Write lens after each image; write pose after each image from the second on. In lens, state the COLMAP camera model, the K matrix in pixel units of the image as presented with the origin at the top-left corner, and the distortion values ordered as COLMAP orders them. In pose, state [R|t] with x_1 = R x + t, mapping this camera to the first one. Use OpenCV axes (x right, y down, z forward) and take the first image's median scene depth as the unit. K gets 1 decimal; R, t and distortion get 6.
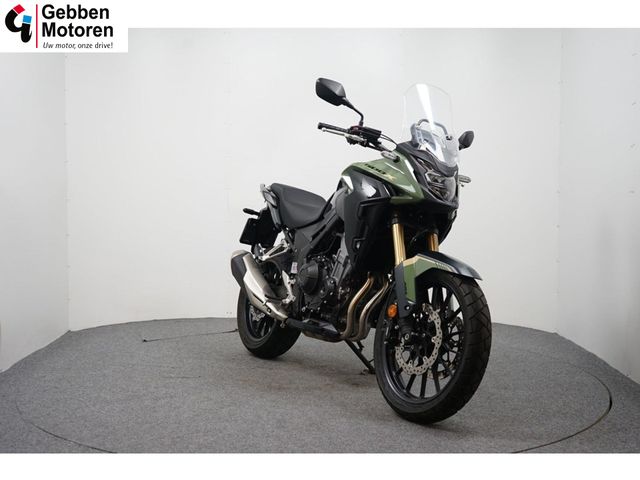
lens RADIAL K [[860.9, 0, 320.0], [0, 860.9, 240.0], [0, 0, 1]] dist [-0.004752, -0.004304]
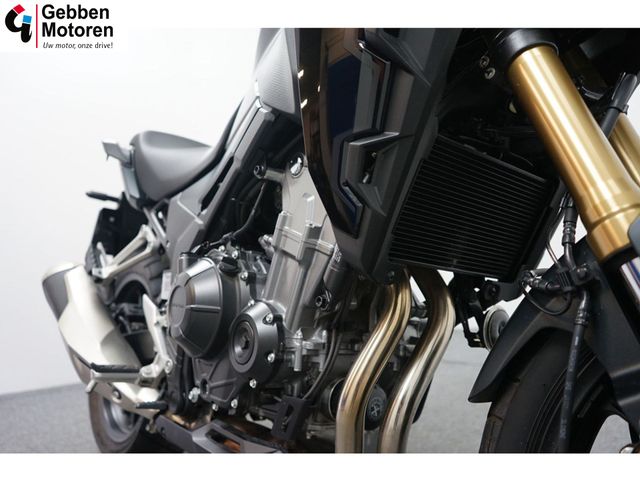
lens RADIAL K [[514.3, 0, 320.0], [0, 514.3, 240.0], [0, 0, 1]] dist [0.001104, 0.005897]
pose [[0.981852, -0.092118, 0.165772, 0.003679], [0.099627, 0.994316, -0.037549, 0.028578], [-0.161371, 0.053383, 0.985449, 0.783170]]
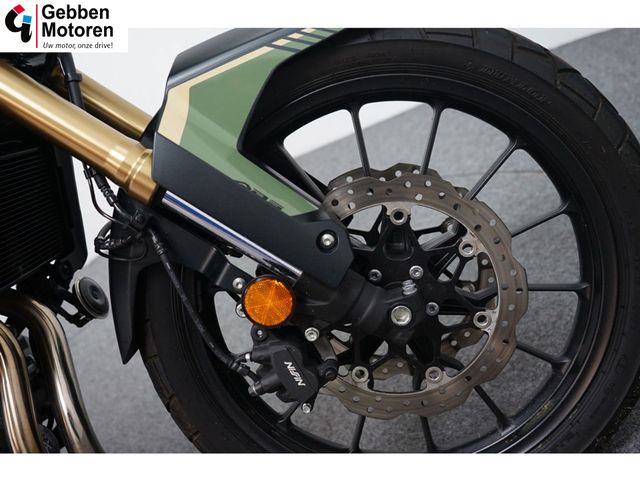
lens RADIAL K [[688.7, 0, 320.0], [0, 688.7, 240.0], [0, 0, 1]] dist [-0.003276, -0.001288]
pose [[0.368035, -0.610313, 0.701475, -0.039678], [0.563247, 0.746592, 0.354054, 0.002061], [-0.739800, 0.264799, 0.618529, 0.733980]]
